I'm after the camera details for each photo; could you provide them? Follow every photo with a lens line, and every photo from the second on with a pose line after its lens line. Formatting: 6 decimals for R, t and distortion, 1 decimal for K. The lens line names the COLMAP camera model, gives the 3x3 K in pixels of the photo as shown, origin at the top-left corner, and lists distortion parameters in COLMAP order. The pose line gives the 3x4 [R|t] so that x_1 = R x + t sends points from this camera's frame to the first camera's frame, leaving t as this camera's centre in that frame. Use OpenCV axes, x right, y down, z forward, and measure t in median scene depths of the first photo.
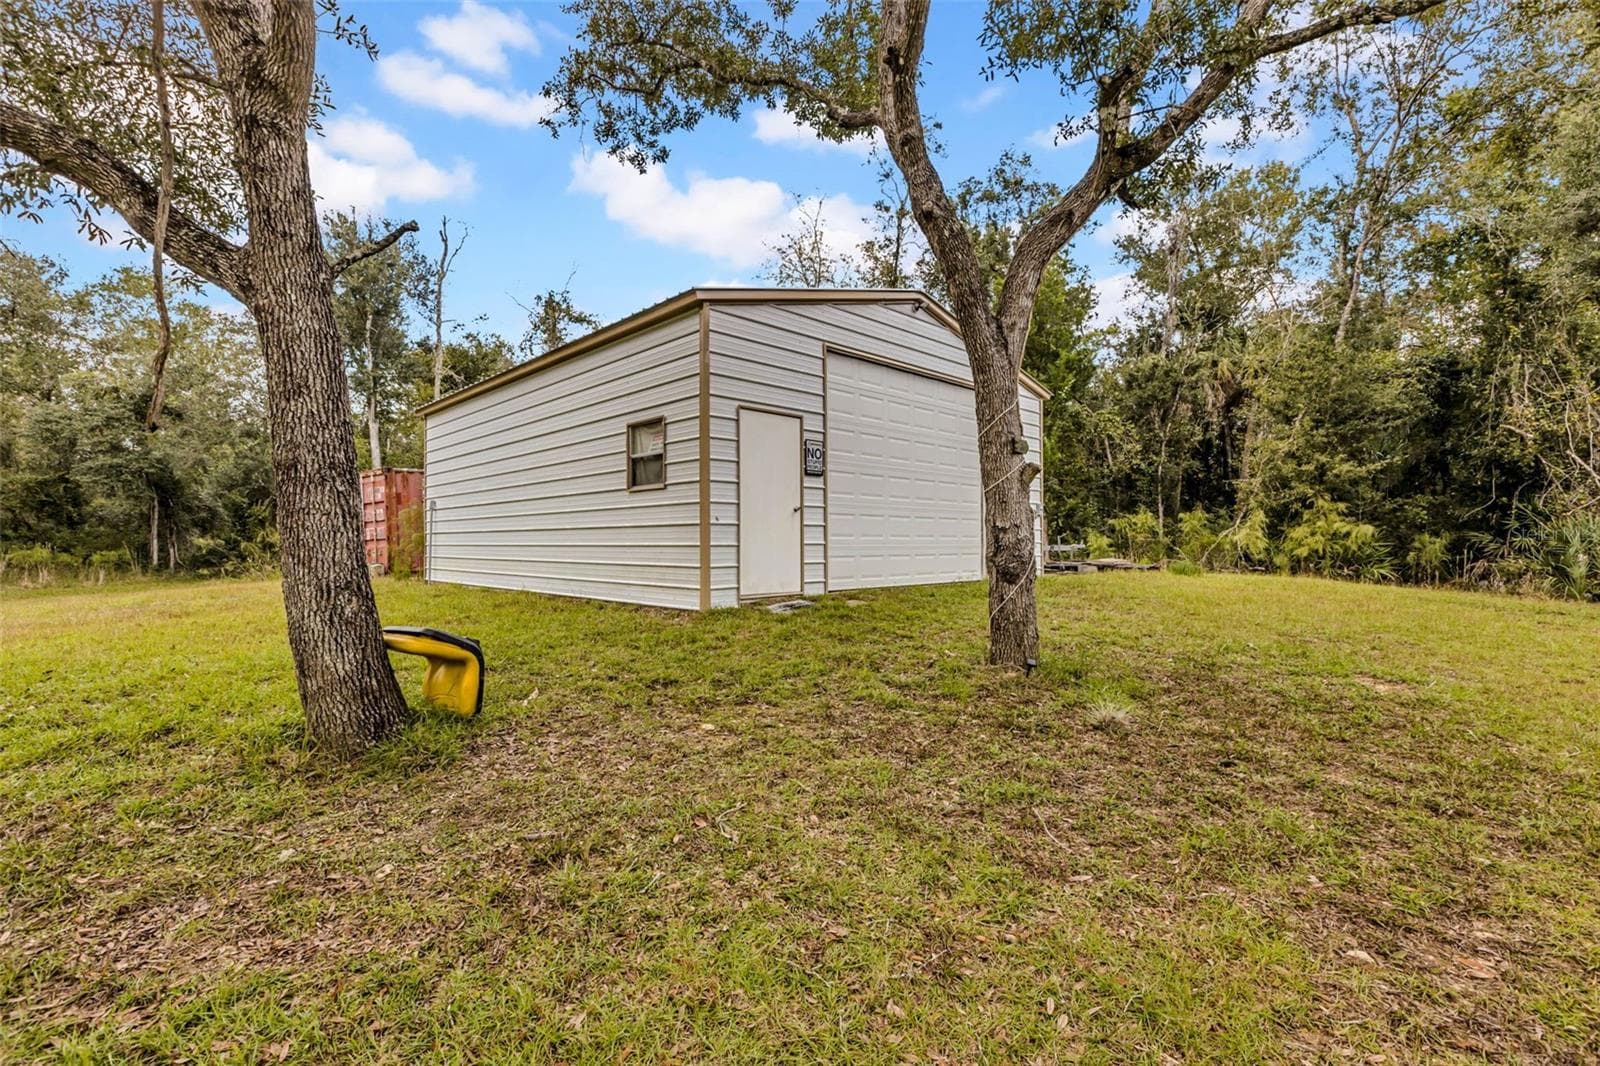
lens RADIAL K [[722.0, 0, 798.2], [0, 722.0, 540.1], [0, 0, 1]] dist [0.004827, -0.000002]
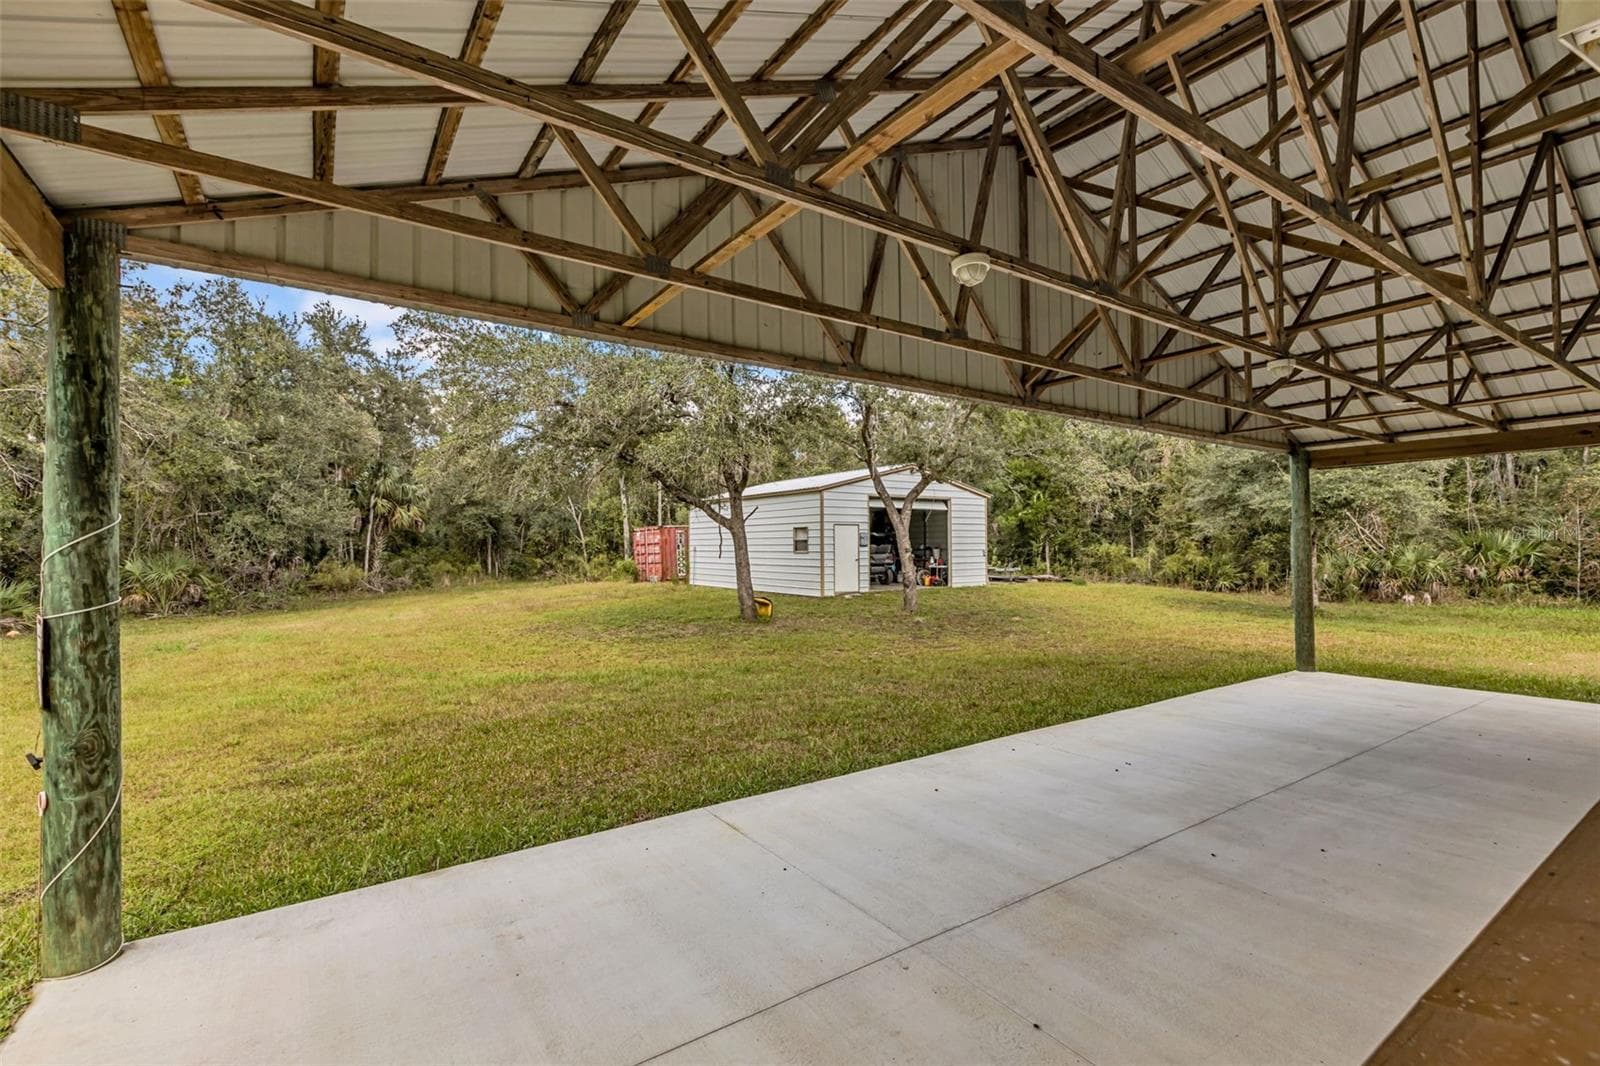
lens RADIAL K [[722.0, 0, 798.2], [0, 722.0, 540.1], [0, 0, 1]] dist [0.004827, -0.000002]
pose [[0.986128, -0.003083, -0.165961, 0.225860], [0.002424, 0.999988, -0.004173, -0.103107], [0.165972, 0.003713, 0.986124, -1.642856]]
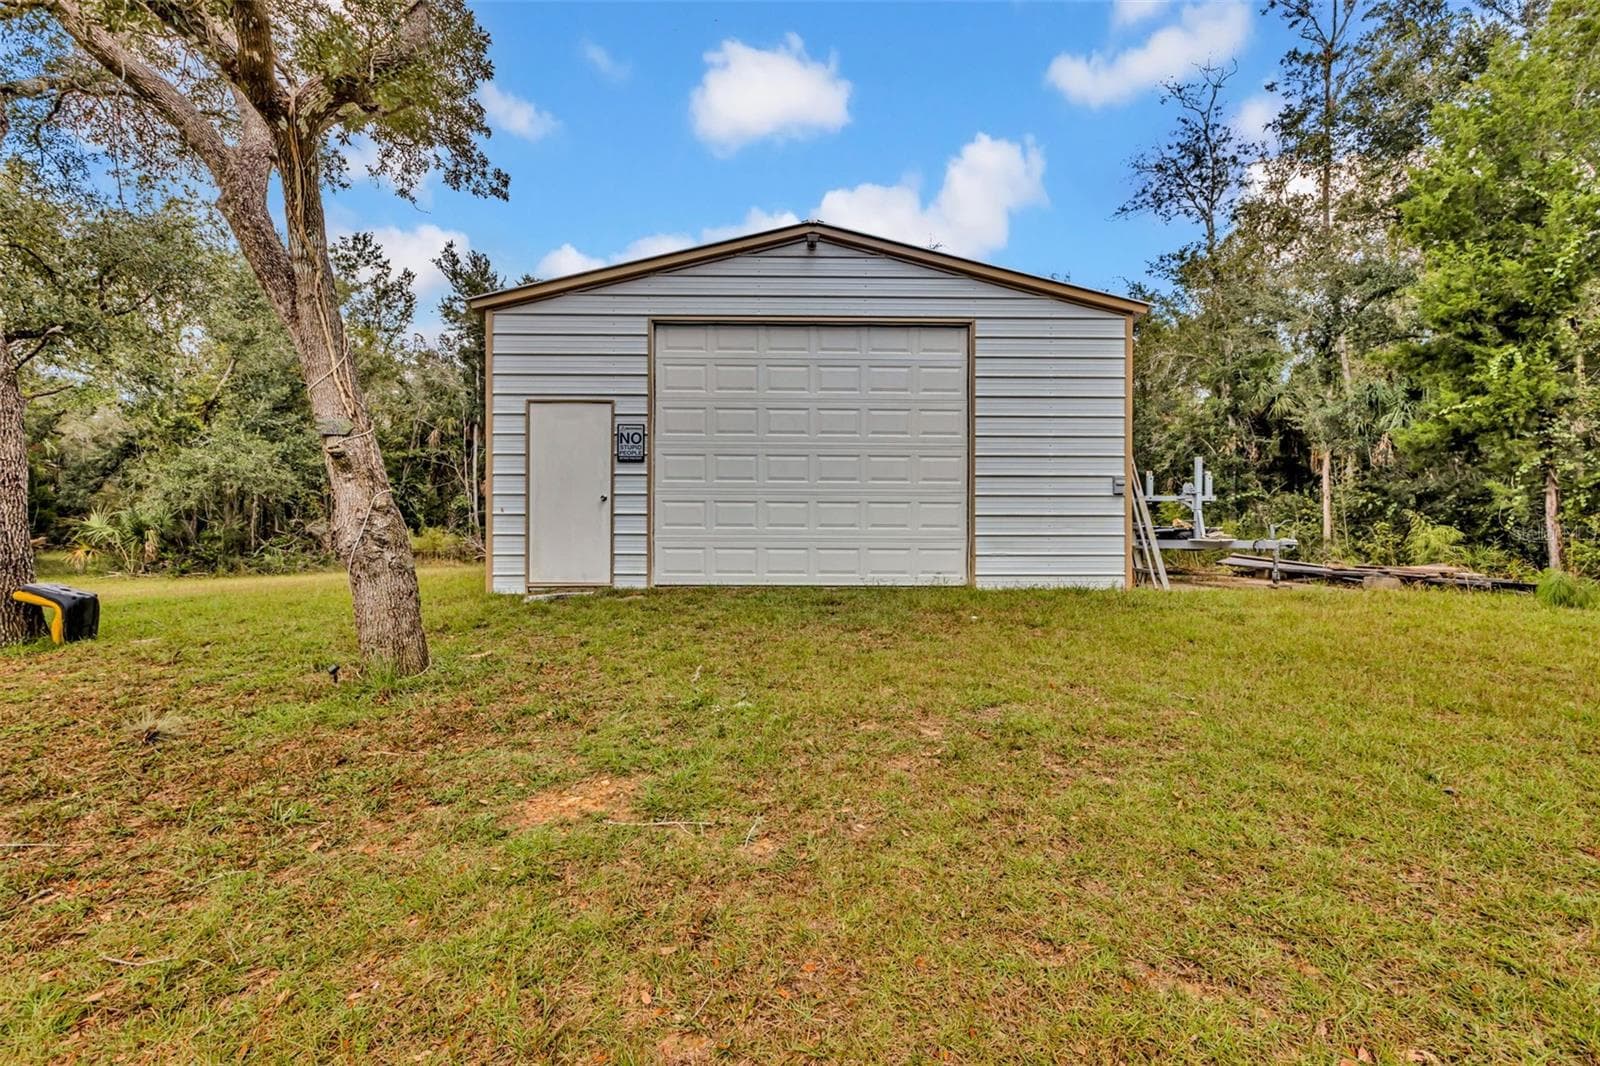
lens RADIAL K [[722.0, 0, 798.2], [0, 722.0, 540.1], [0, 0, 1]] dist [0.004827, -0.000002]
pose [[0.736634, 0.011873, -0.676187, 0.831578], [-0.000523, 0.999856, 0.016987, -0.003160], [0.676291, -0.012160, 0.736534, 0.455905]]
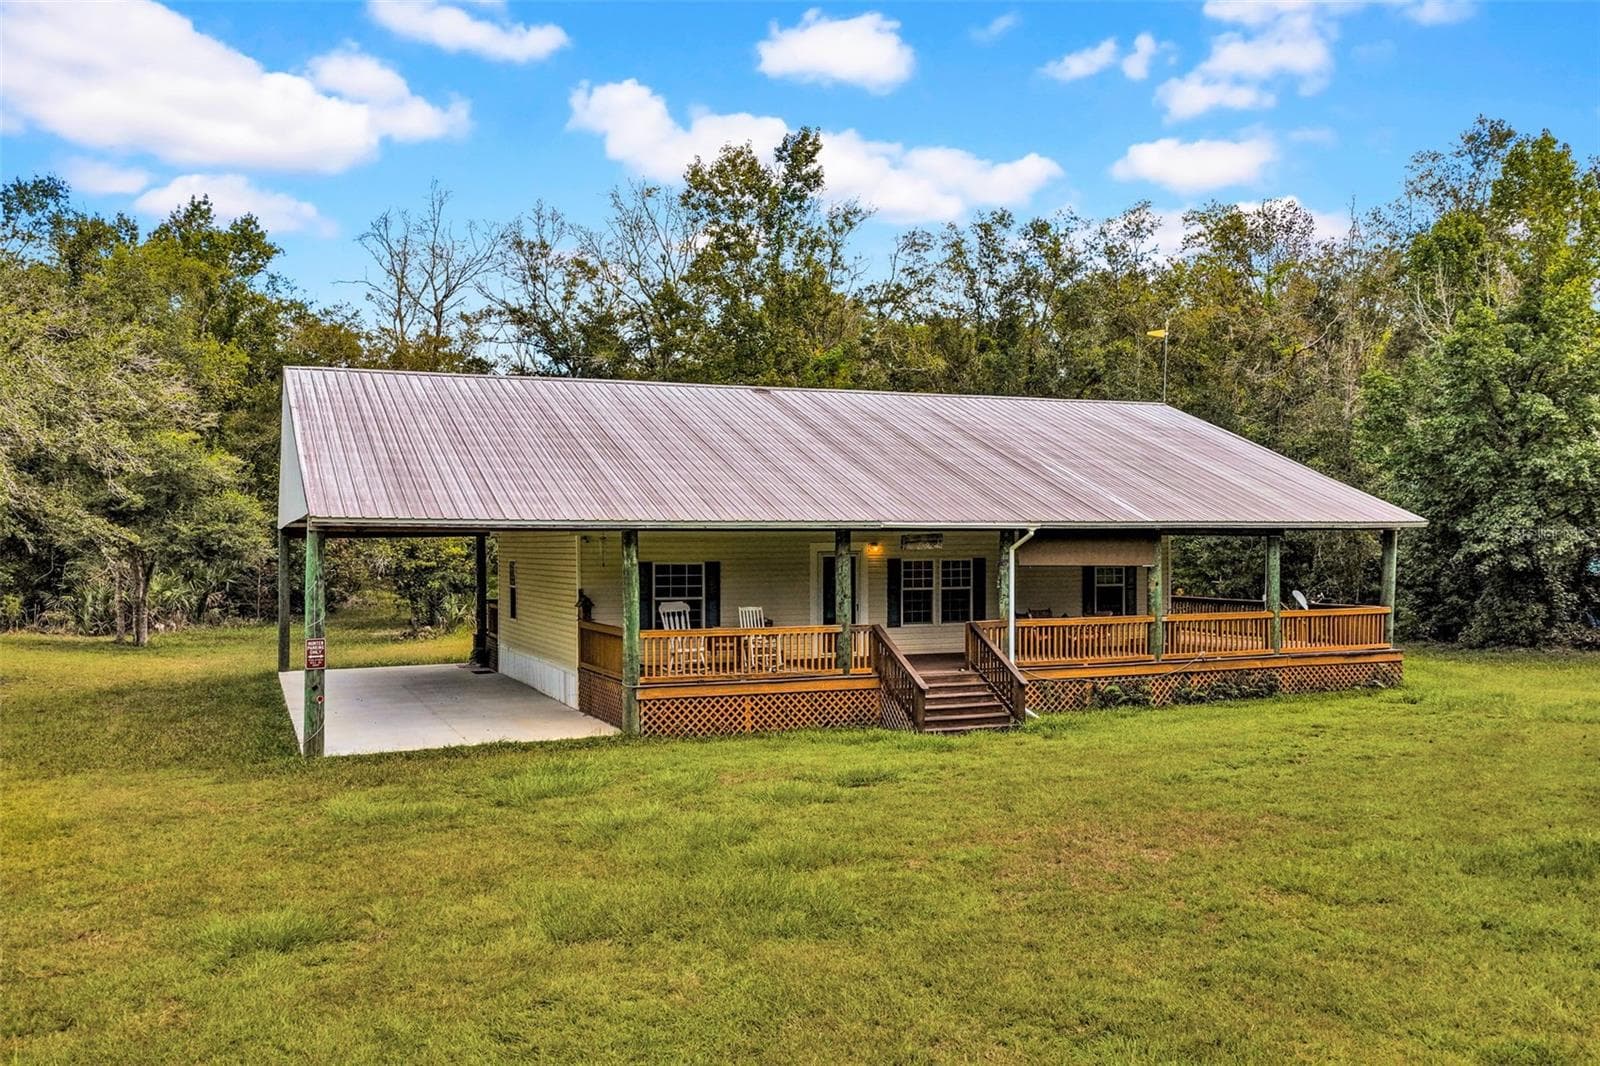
lens RADIAL K [[1335.2, 0, 803.3], [0, 1335.2, 568.5], [0, 0, 1]] dist [0.006842, 0.001744]
pose [[0.362736, -0.017654, 0.931725, -2.108882], [-0.000696, 0.999815, 0.019215, -0.231427], [-0.931892, -0.007619, 0.362657, -2.928619]]
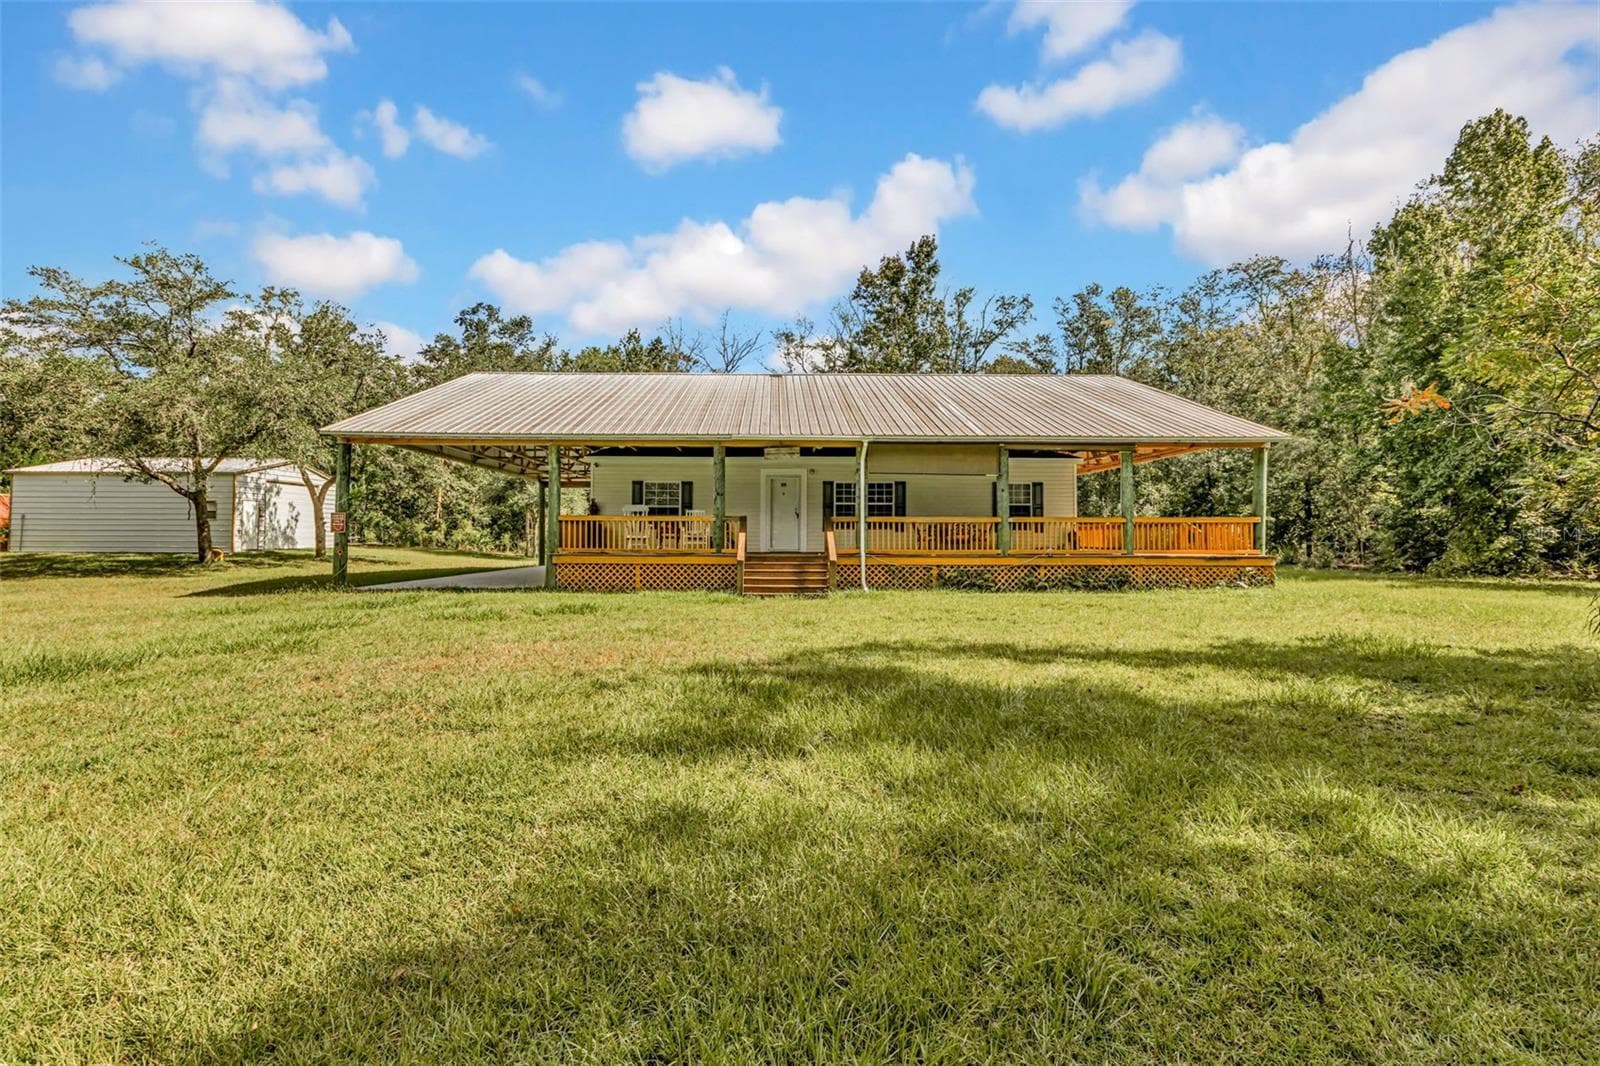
lens RADIAL K [[722.0, 0, 798.2], [0, 722.0, 540.1], [0, 0, 1]] dist [0.004827, -0.000002]
pose [[0.683801, 0.001130, 0.729668, -0.826395], [-0.007314, 0.999959, 0.005305, -0.010851], [-0.729632, -0.008964, 0.683781, -3.518107]]
